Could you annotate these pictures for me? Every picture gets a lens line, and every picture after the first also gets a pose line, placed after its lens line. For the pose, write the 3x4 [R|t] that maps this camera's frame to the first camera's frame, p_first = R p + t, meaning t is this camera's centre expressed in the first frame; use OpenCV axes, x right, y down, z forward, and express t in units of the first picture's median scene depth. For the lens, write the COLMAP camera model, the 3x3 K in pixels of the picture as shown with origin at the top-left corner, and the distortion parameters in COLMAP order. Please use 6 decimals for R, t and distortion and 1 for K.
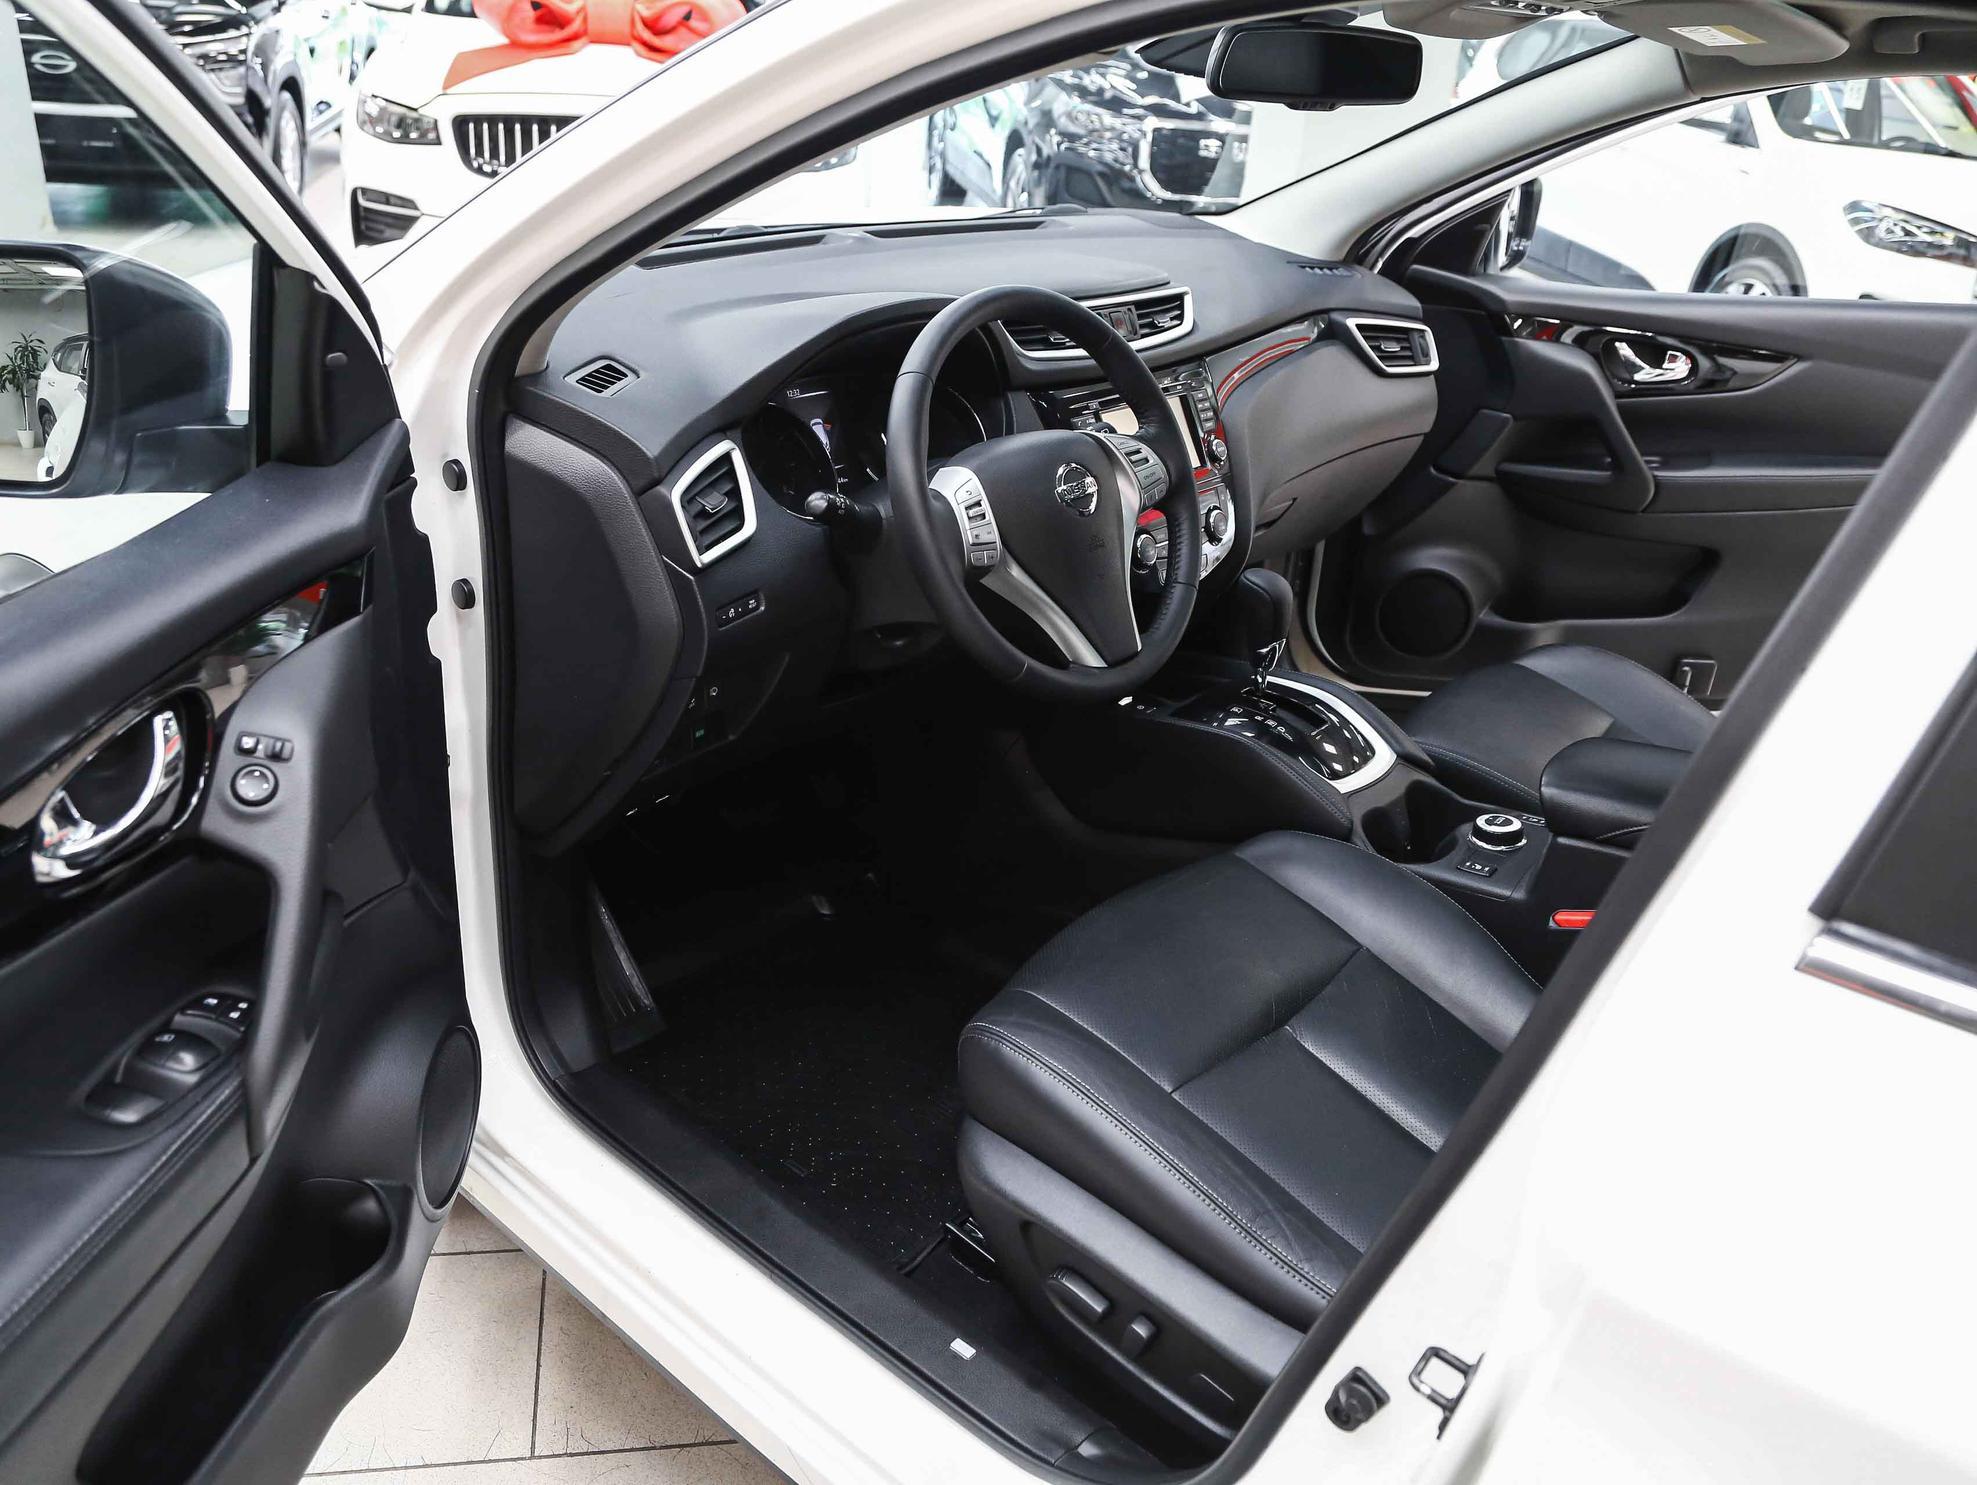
lens RADIAL K [[1562.0, 0, 988.5], [0, 1562.0, 742.5], [0, 0, 1]] dist [-0.114035, 0.052020]
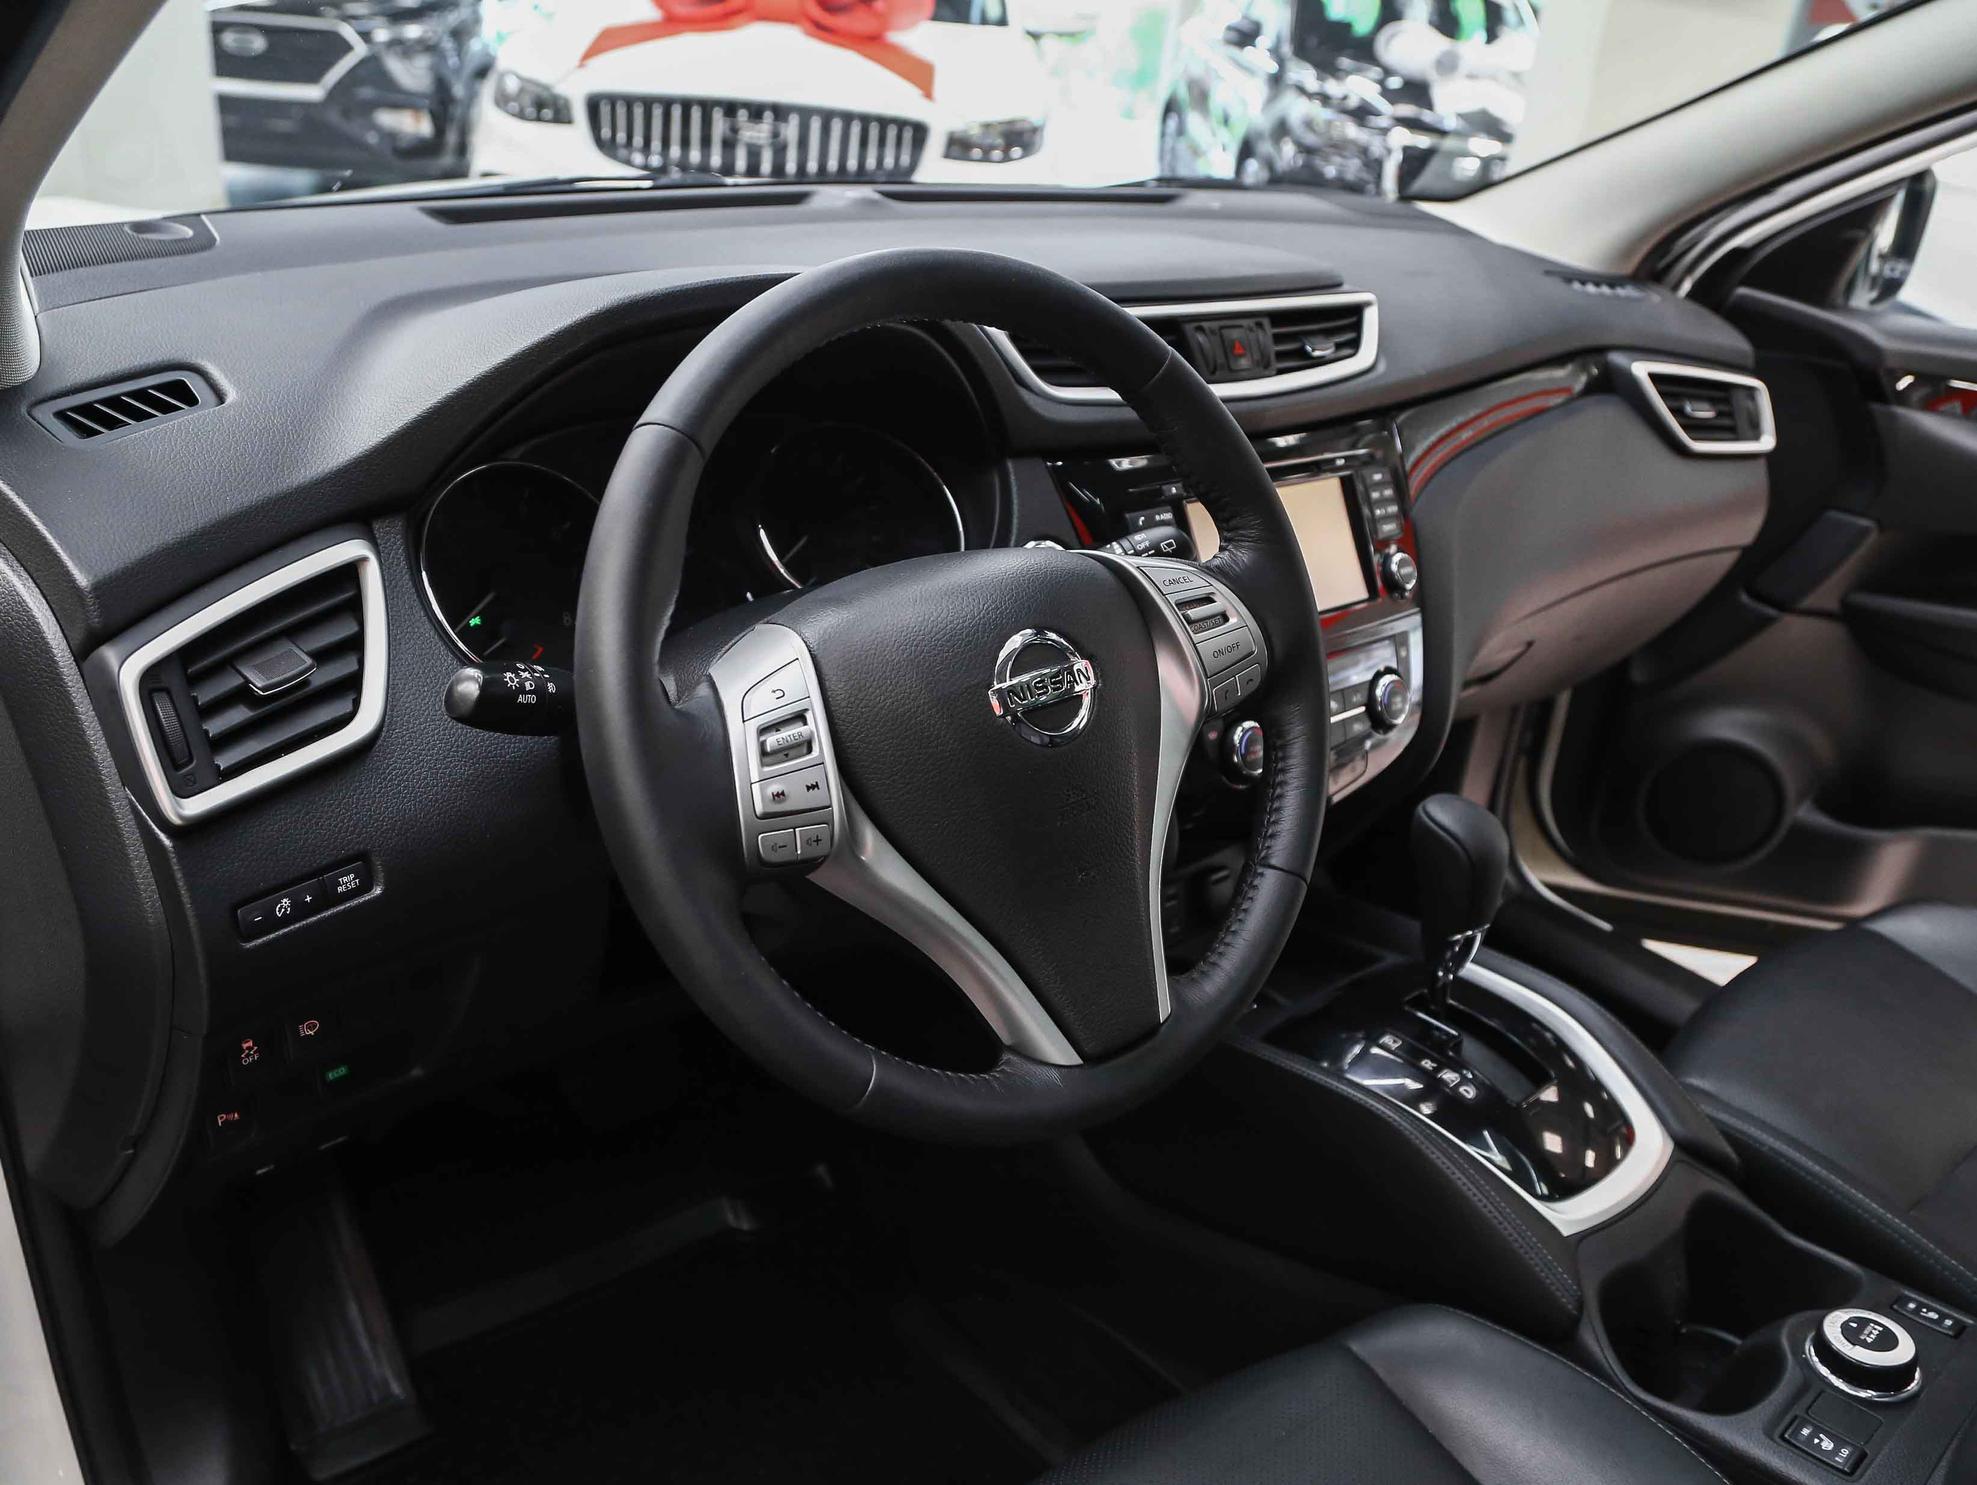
lens RADIAL K [[1562.0, 0, 988.5], [0, 1562.0, 742.5], [0, 0, 1]] dist [-0.114035, 0.052020]
pose [[0.987166, 0.078015, -0.139347, 0.077761], [-0.080553, 0.996670, -0.012664, -0.100460], [0.137895, 0.023726, 0.990163, 0.385957]]
